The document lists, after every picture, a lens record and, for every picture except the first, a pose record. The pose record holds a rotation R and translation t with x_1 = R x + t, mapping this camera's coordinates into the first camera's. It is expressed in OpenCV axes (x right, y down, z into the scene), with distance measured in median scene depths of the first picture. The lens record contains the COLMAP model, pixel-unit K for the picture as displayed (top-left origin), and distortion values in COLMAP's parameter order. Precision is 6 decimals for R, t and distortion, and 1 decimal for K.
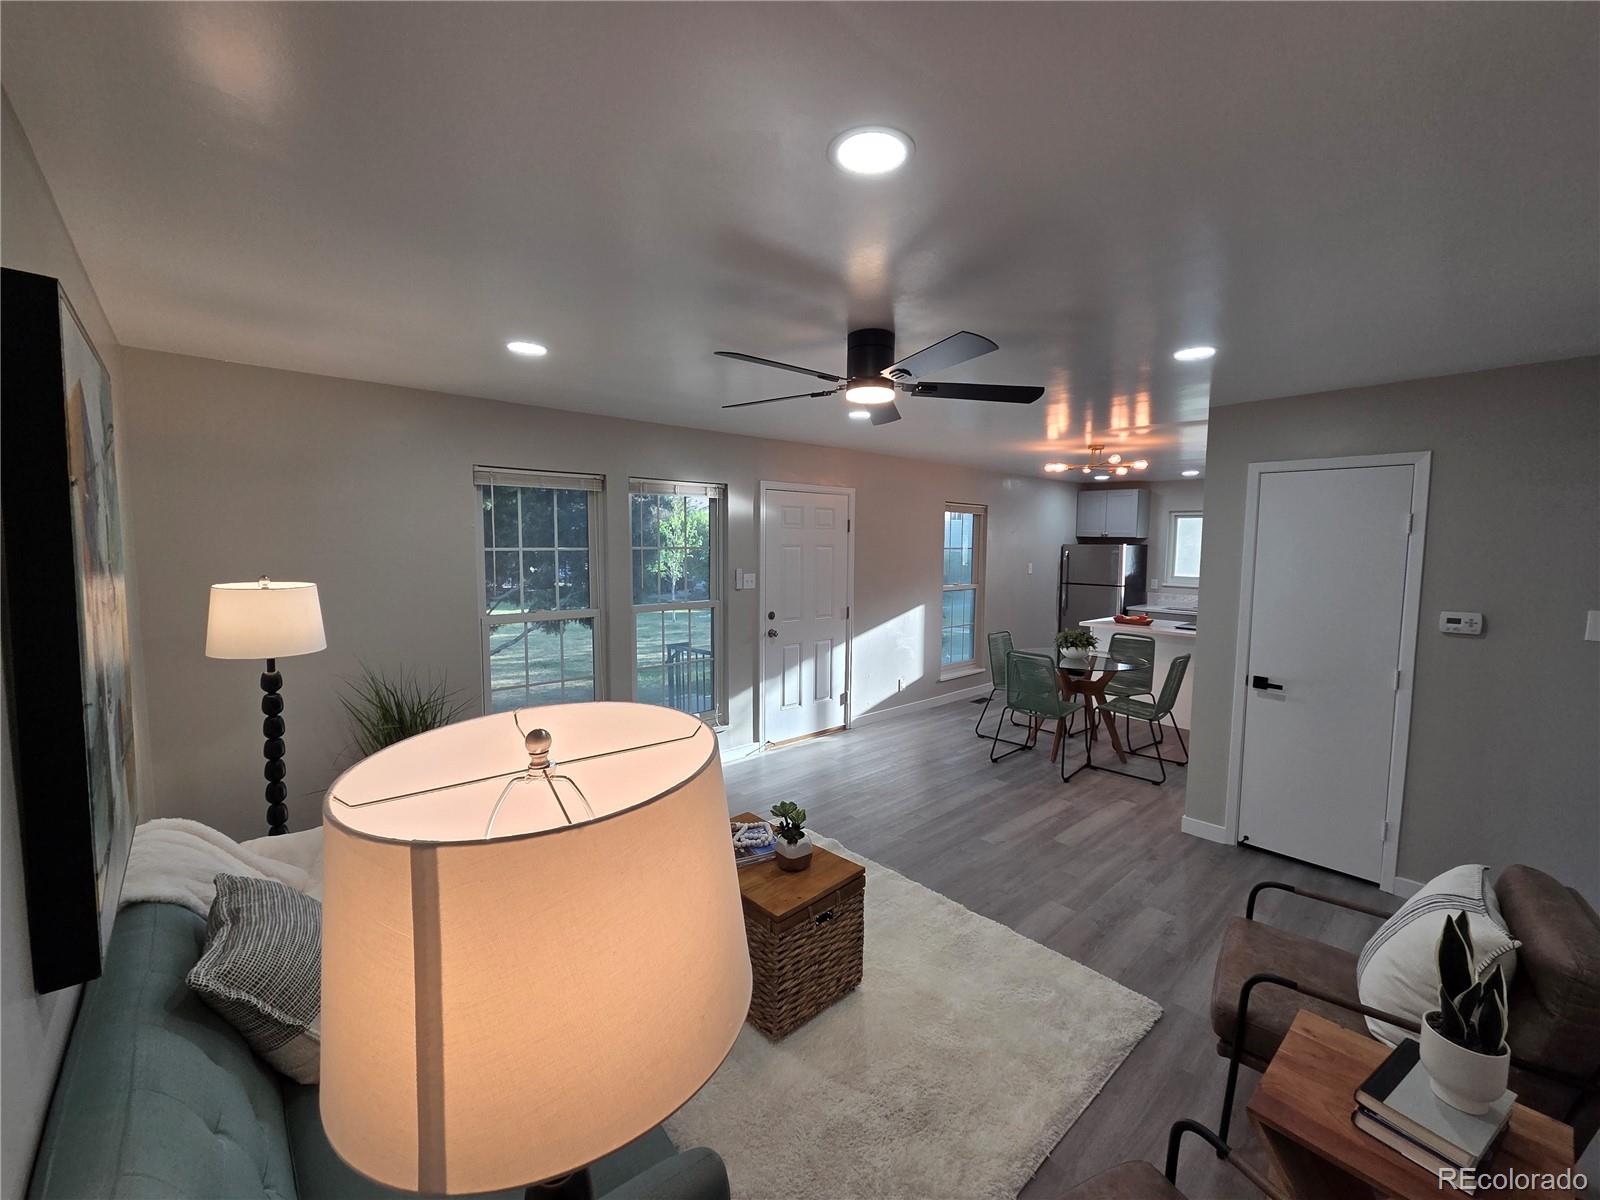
lens RADIAL K [[655.6, 0, 814.8], [0, 655.6, 593.8], [0, 0, 1]] dist [-0.000529, -0.000469]
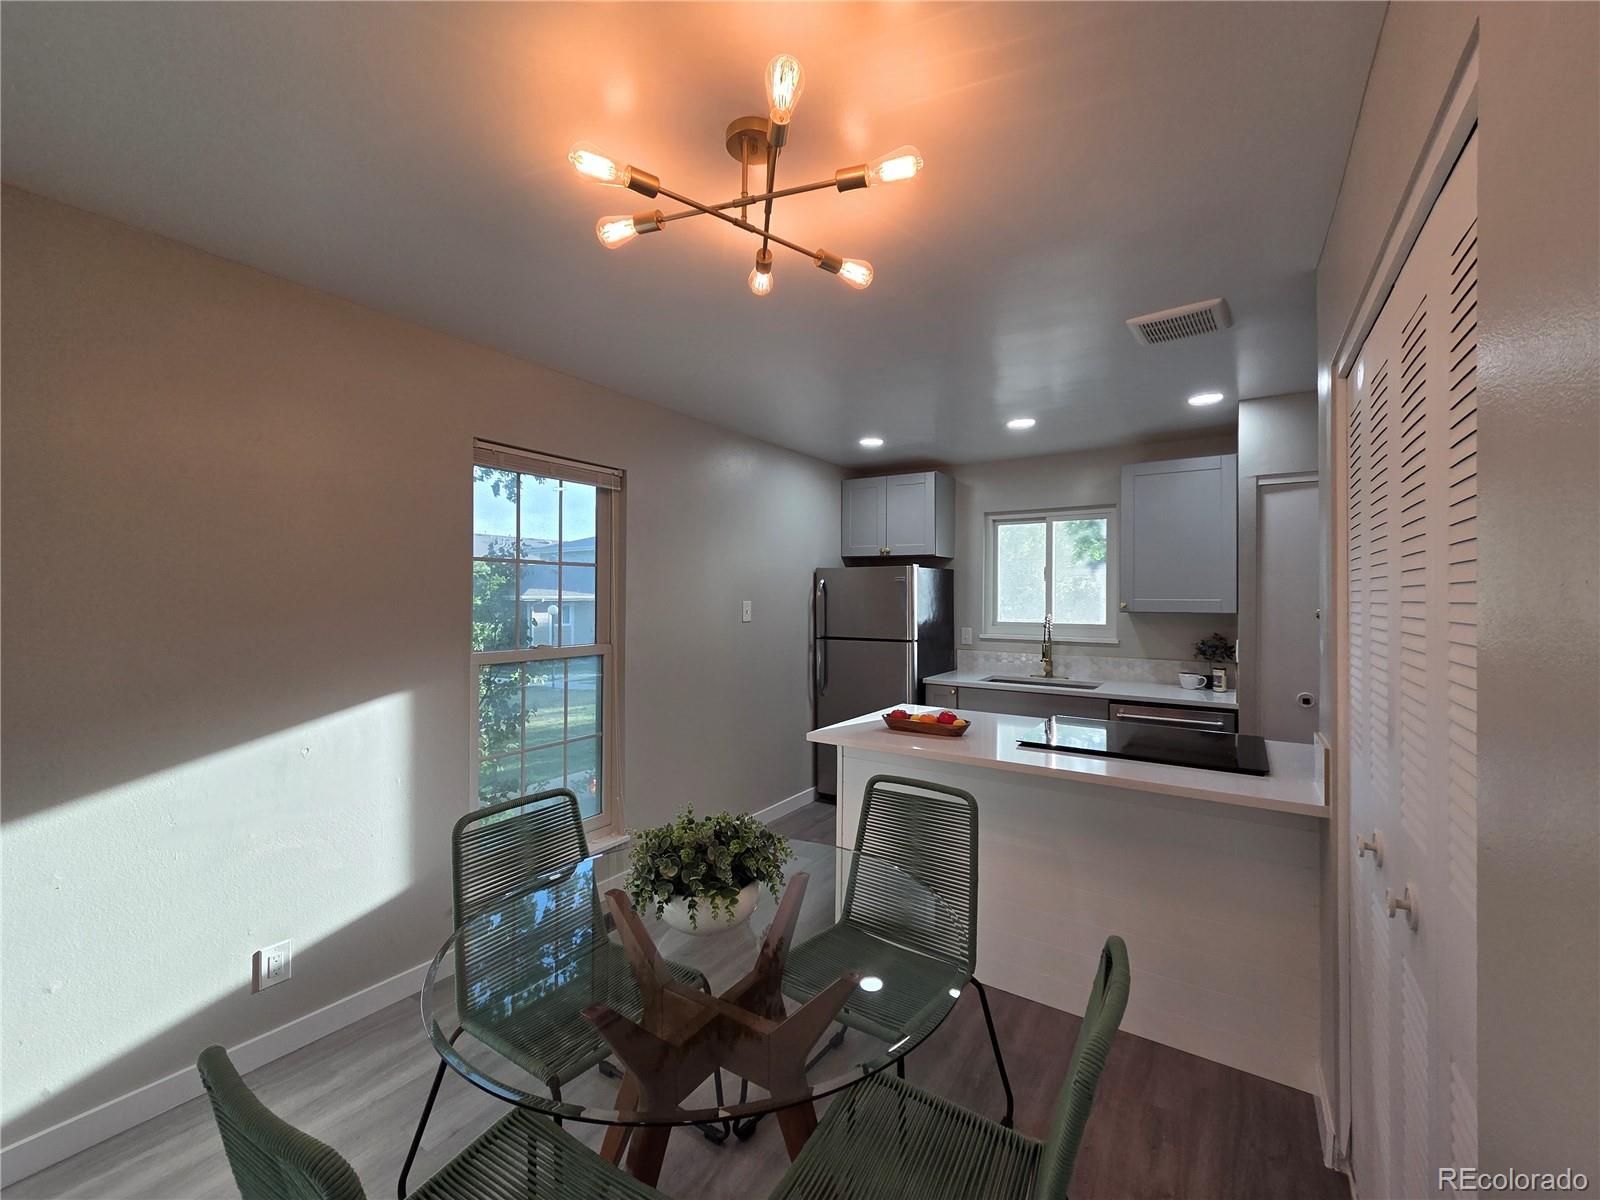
lens RADIAL K [[655.6, 0, 814.8], [0, 655.6, 593.8], [0, 0, 1]] dist [-0.000529, -0.000469]
pose [[0.968285, -0.003451, 0.249826, 0.244424], [0.024622, 0.996356, -0.081666, -0.008221], [-0.248634, 0.085228, 0.964841, 0.474393]]
